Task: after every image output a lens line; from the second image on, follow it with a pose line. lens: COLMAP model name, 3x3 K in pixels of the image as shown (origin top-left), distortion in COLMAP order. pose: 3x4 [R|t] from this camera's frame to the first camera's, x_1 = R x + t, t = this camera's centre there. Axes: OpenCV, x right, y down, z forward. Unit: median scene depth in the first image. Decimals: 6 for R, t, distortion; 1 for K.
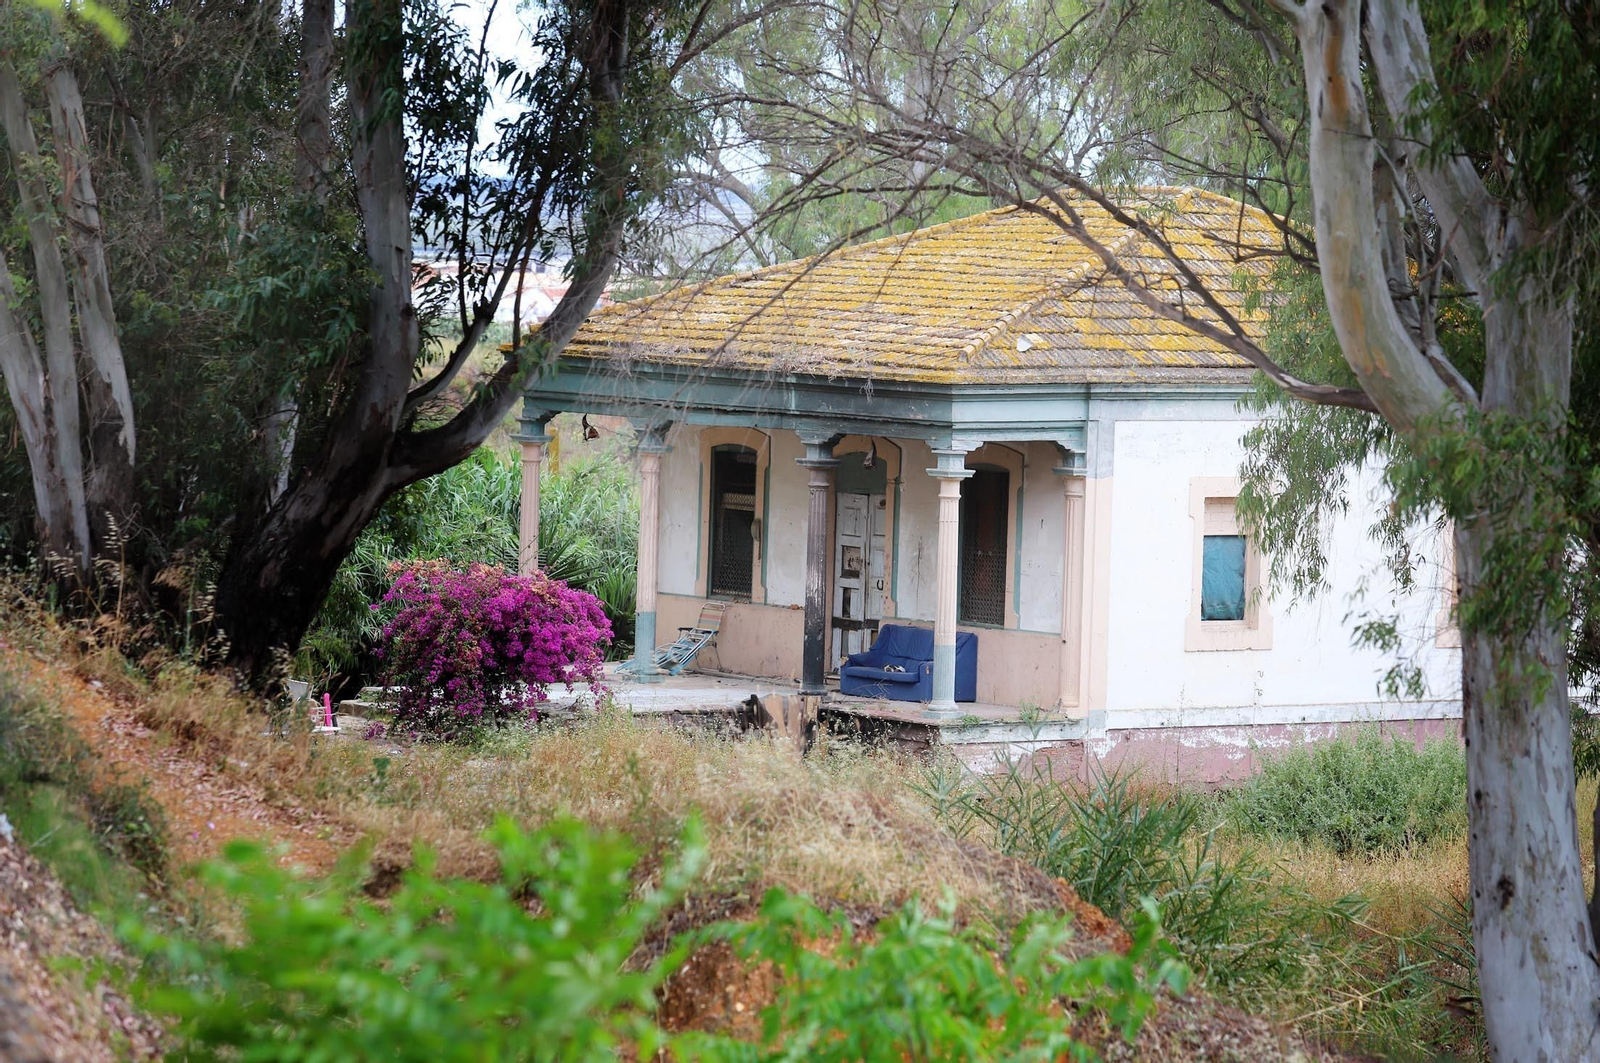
lens RADIAL K [[8002.3, 0, 800.0], [0, 8002.3, 531.5], [0, 0, 1]] dist [0.934913, 5.364998]
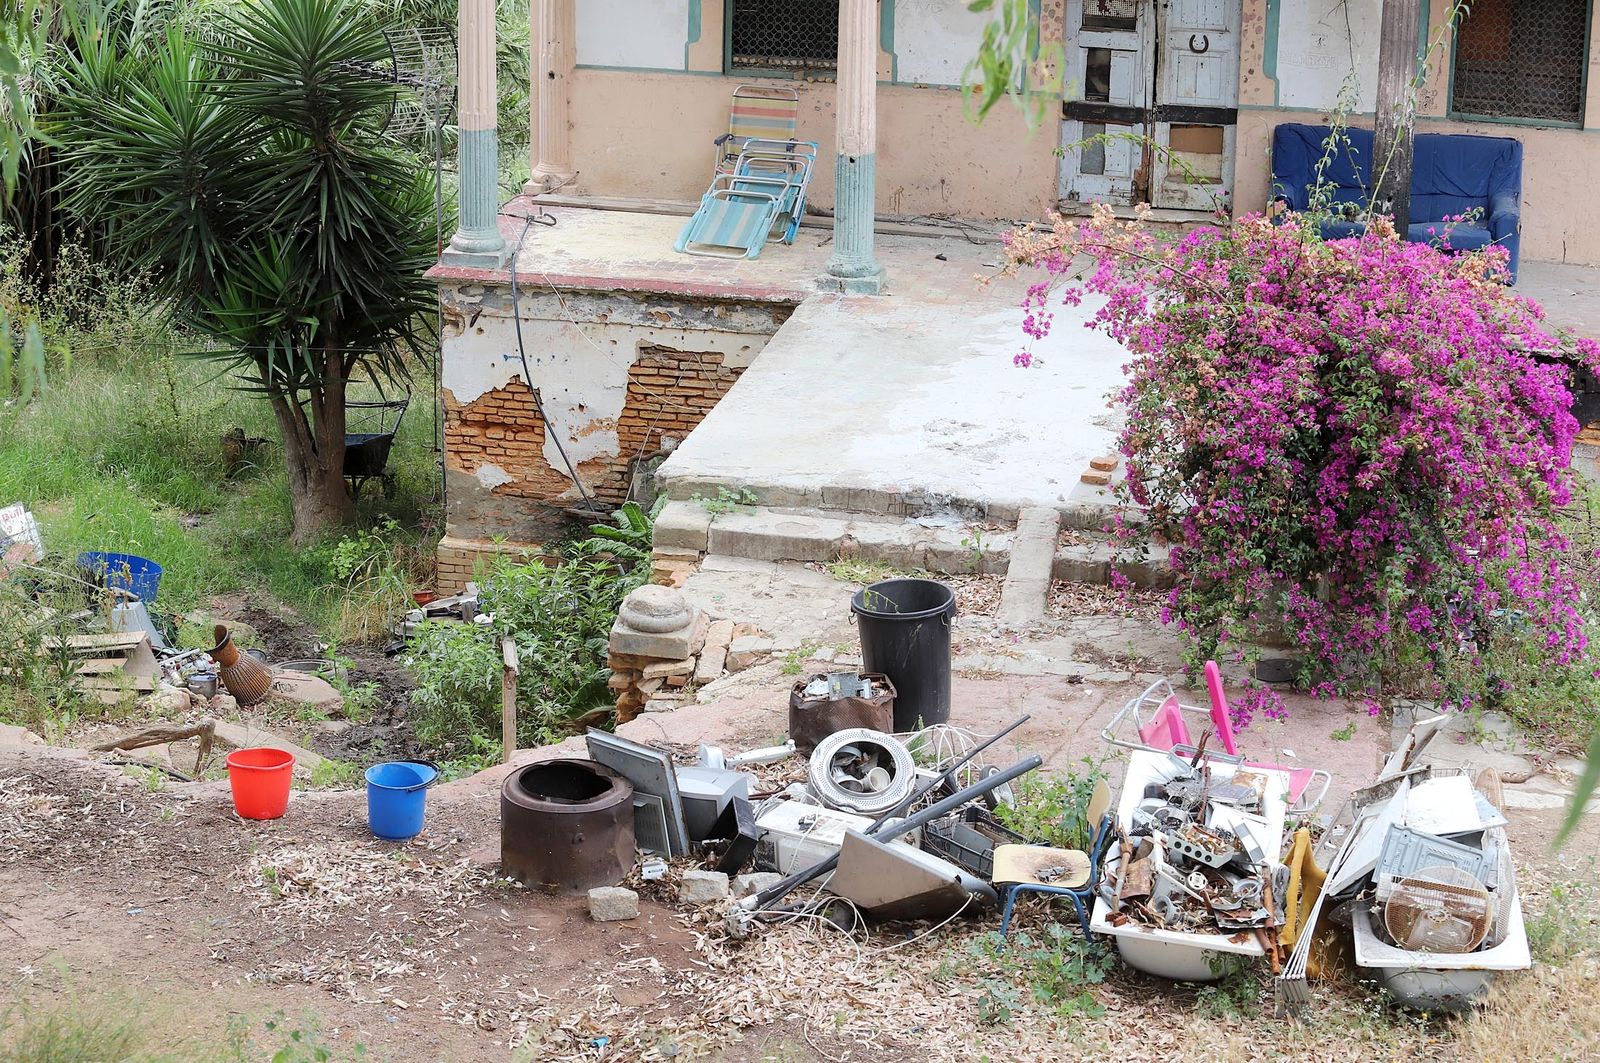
lens RADIAL K [[3307.8, 0, 800.0], [0, 3307.8, 531.5], [0, 0, 1]] dist [-0.334221, 0.155888]
pose [[0.760596, -0.229243, 0.607405, -0.160480], [0.037779, 0.949628, 0.311094, -0.033550], [-0.648125, -0.213670, 0.730944, 0.878851]]
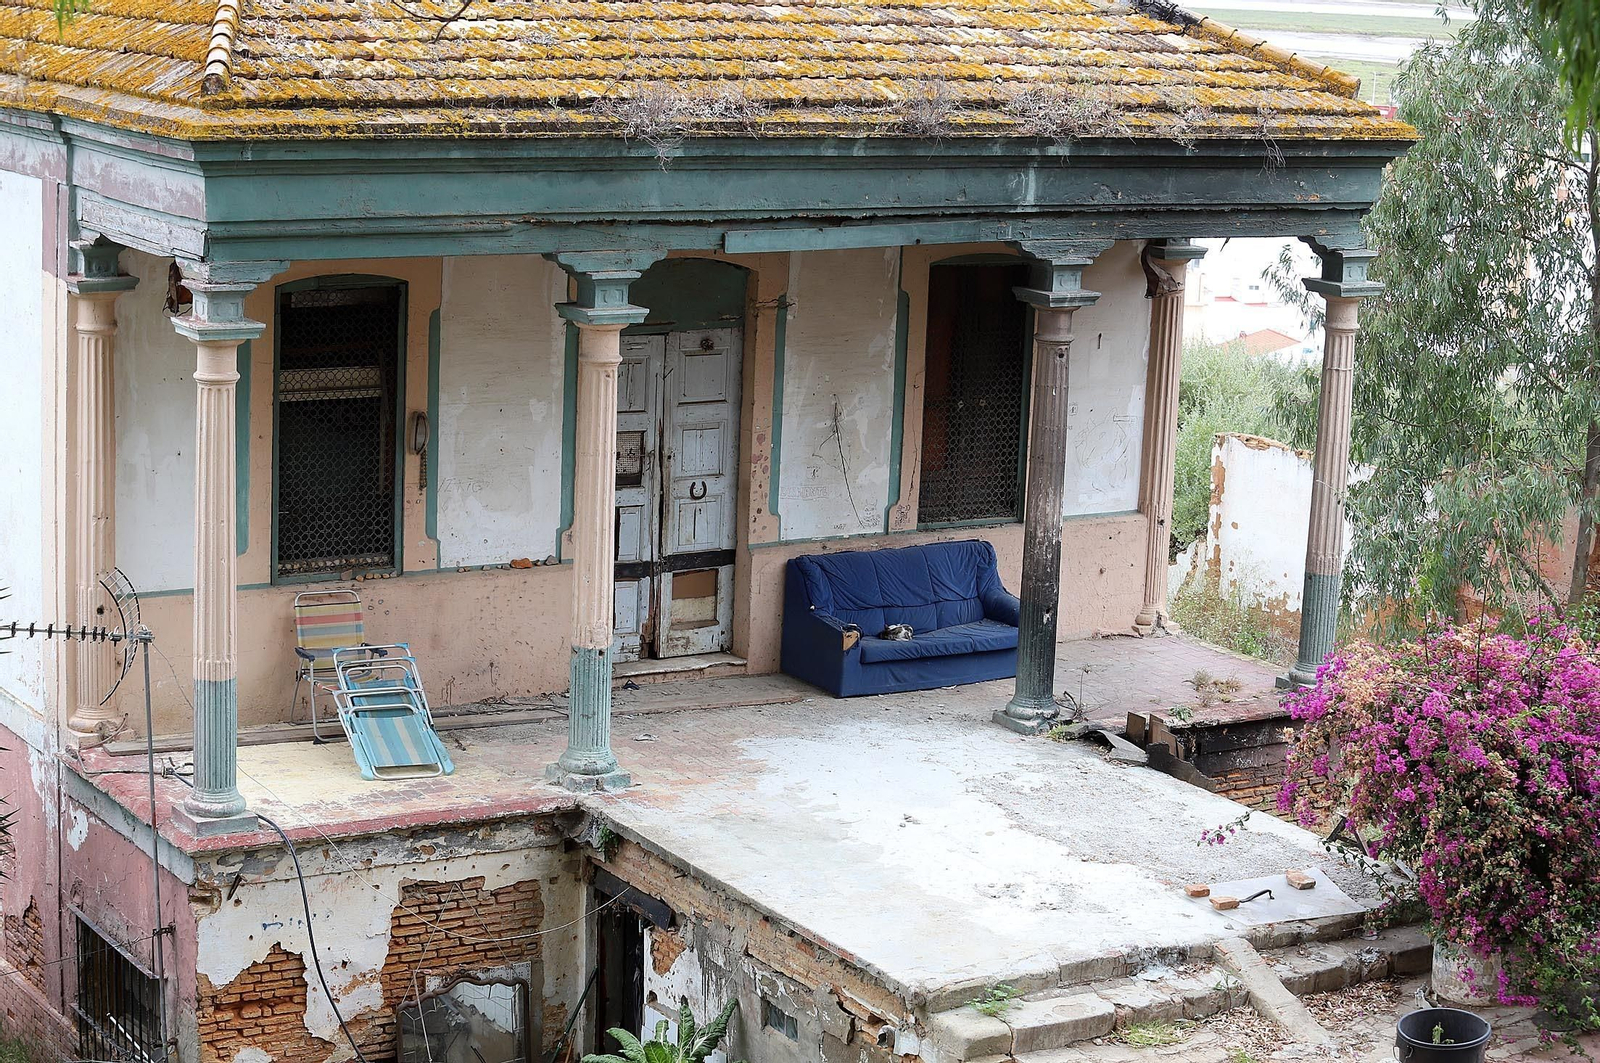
lens RADIAL K [[3307.8, 0, 800.0], [0, 3307.8, 531.5], [0, 0, 1]] dist [-0.334221, 0.155888]
pose [[0.109984, -0.223212, 0.968545, -0.220280], [0.006606, 0.974600, 0.223857, -0.043492], [-0.993911, -0.018223, 0.108665, 1.004640]]
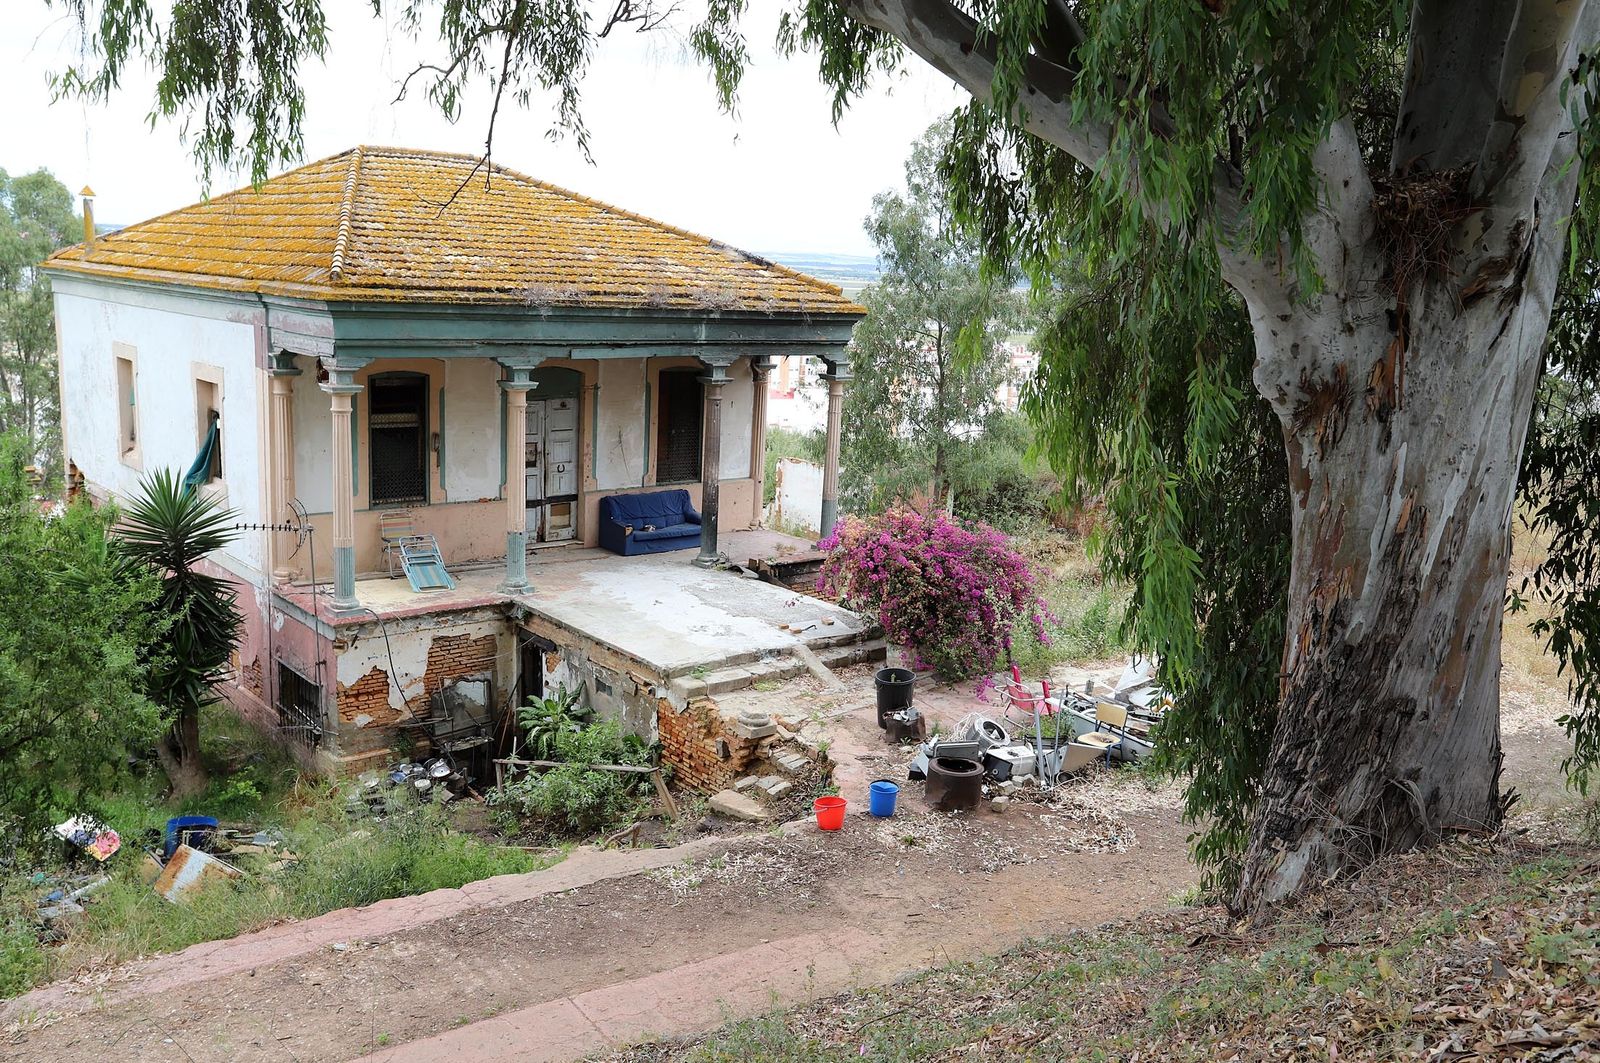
lens RADIAL K [[1367.9, 0, 794.7], [0, 1367.9, 526.7], [0, 0, 1]] dist [-0.033350, 0.120873]
pose [[-0.034471, -0.224760, 0.973804, -0.214824], [-0.003291, 0.974403, 0.224782, -0.034936], [-0.999400, 0.004544, -0.034328, 1.006829]]
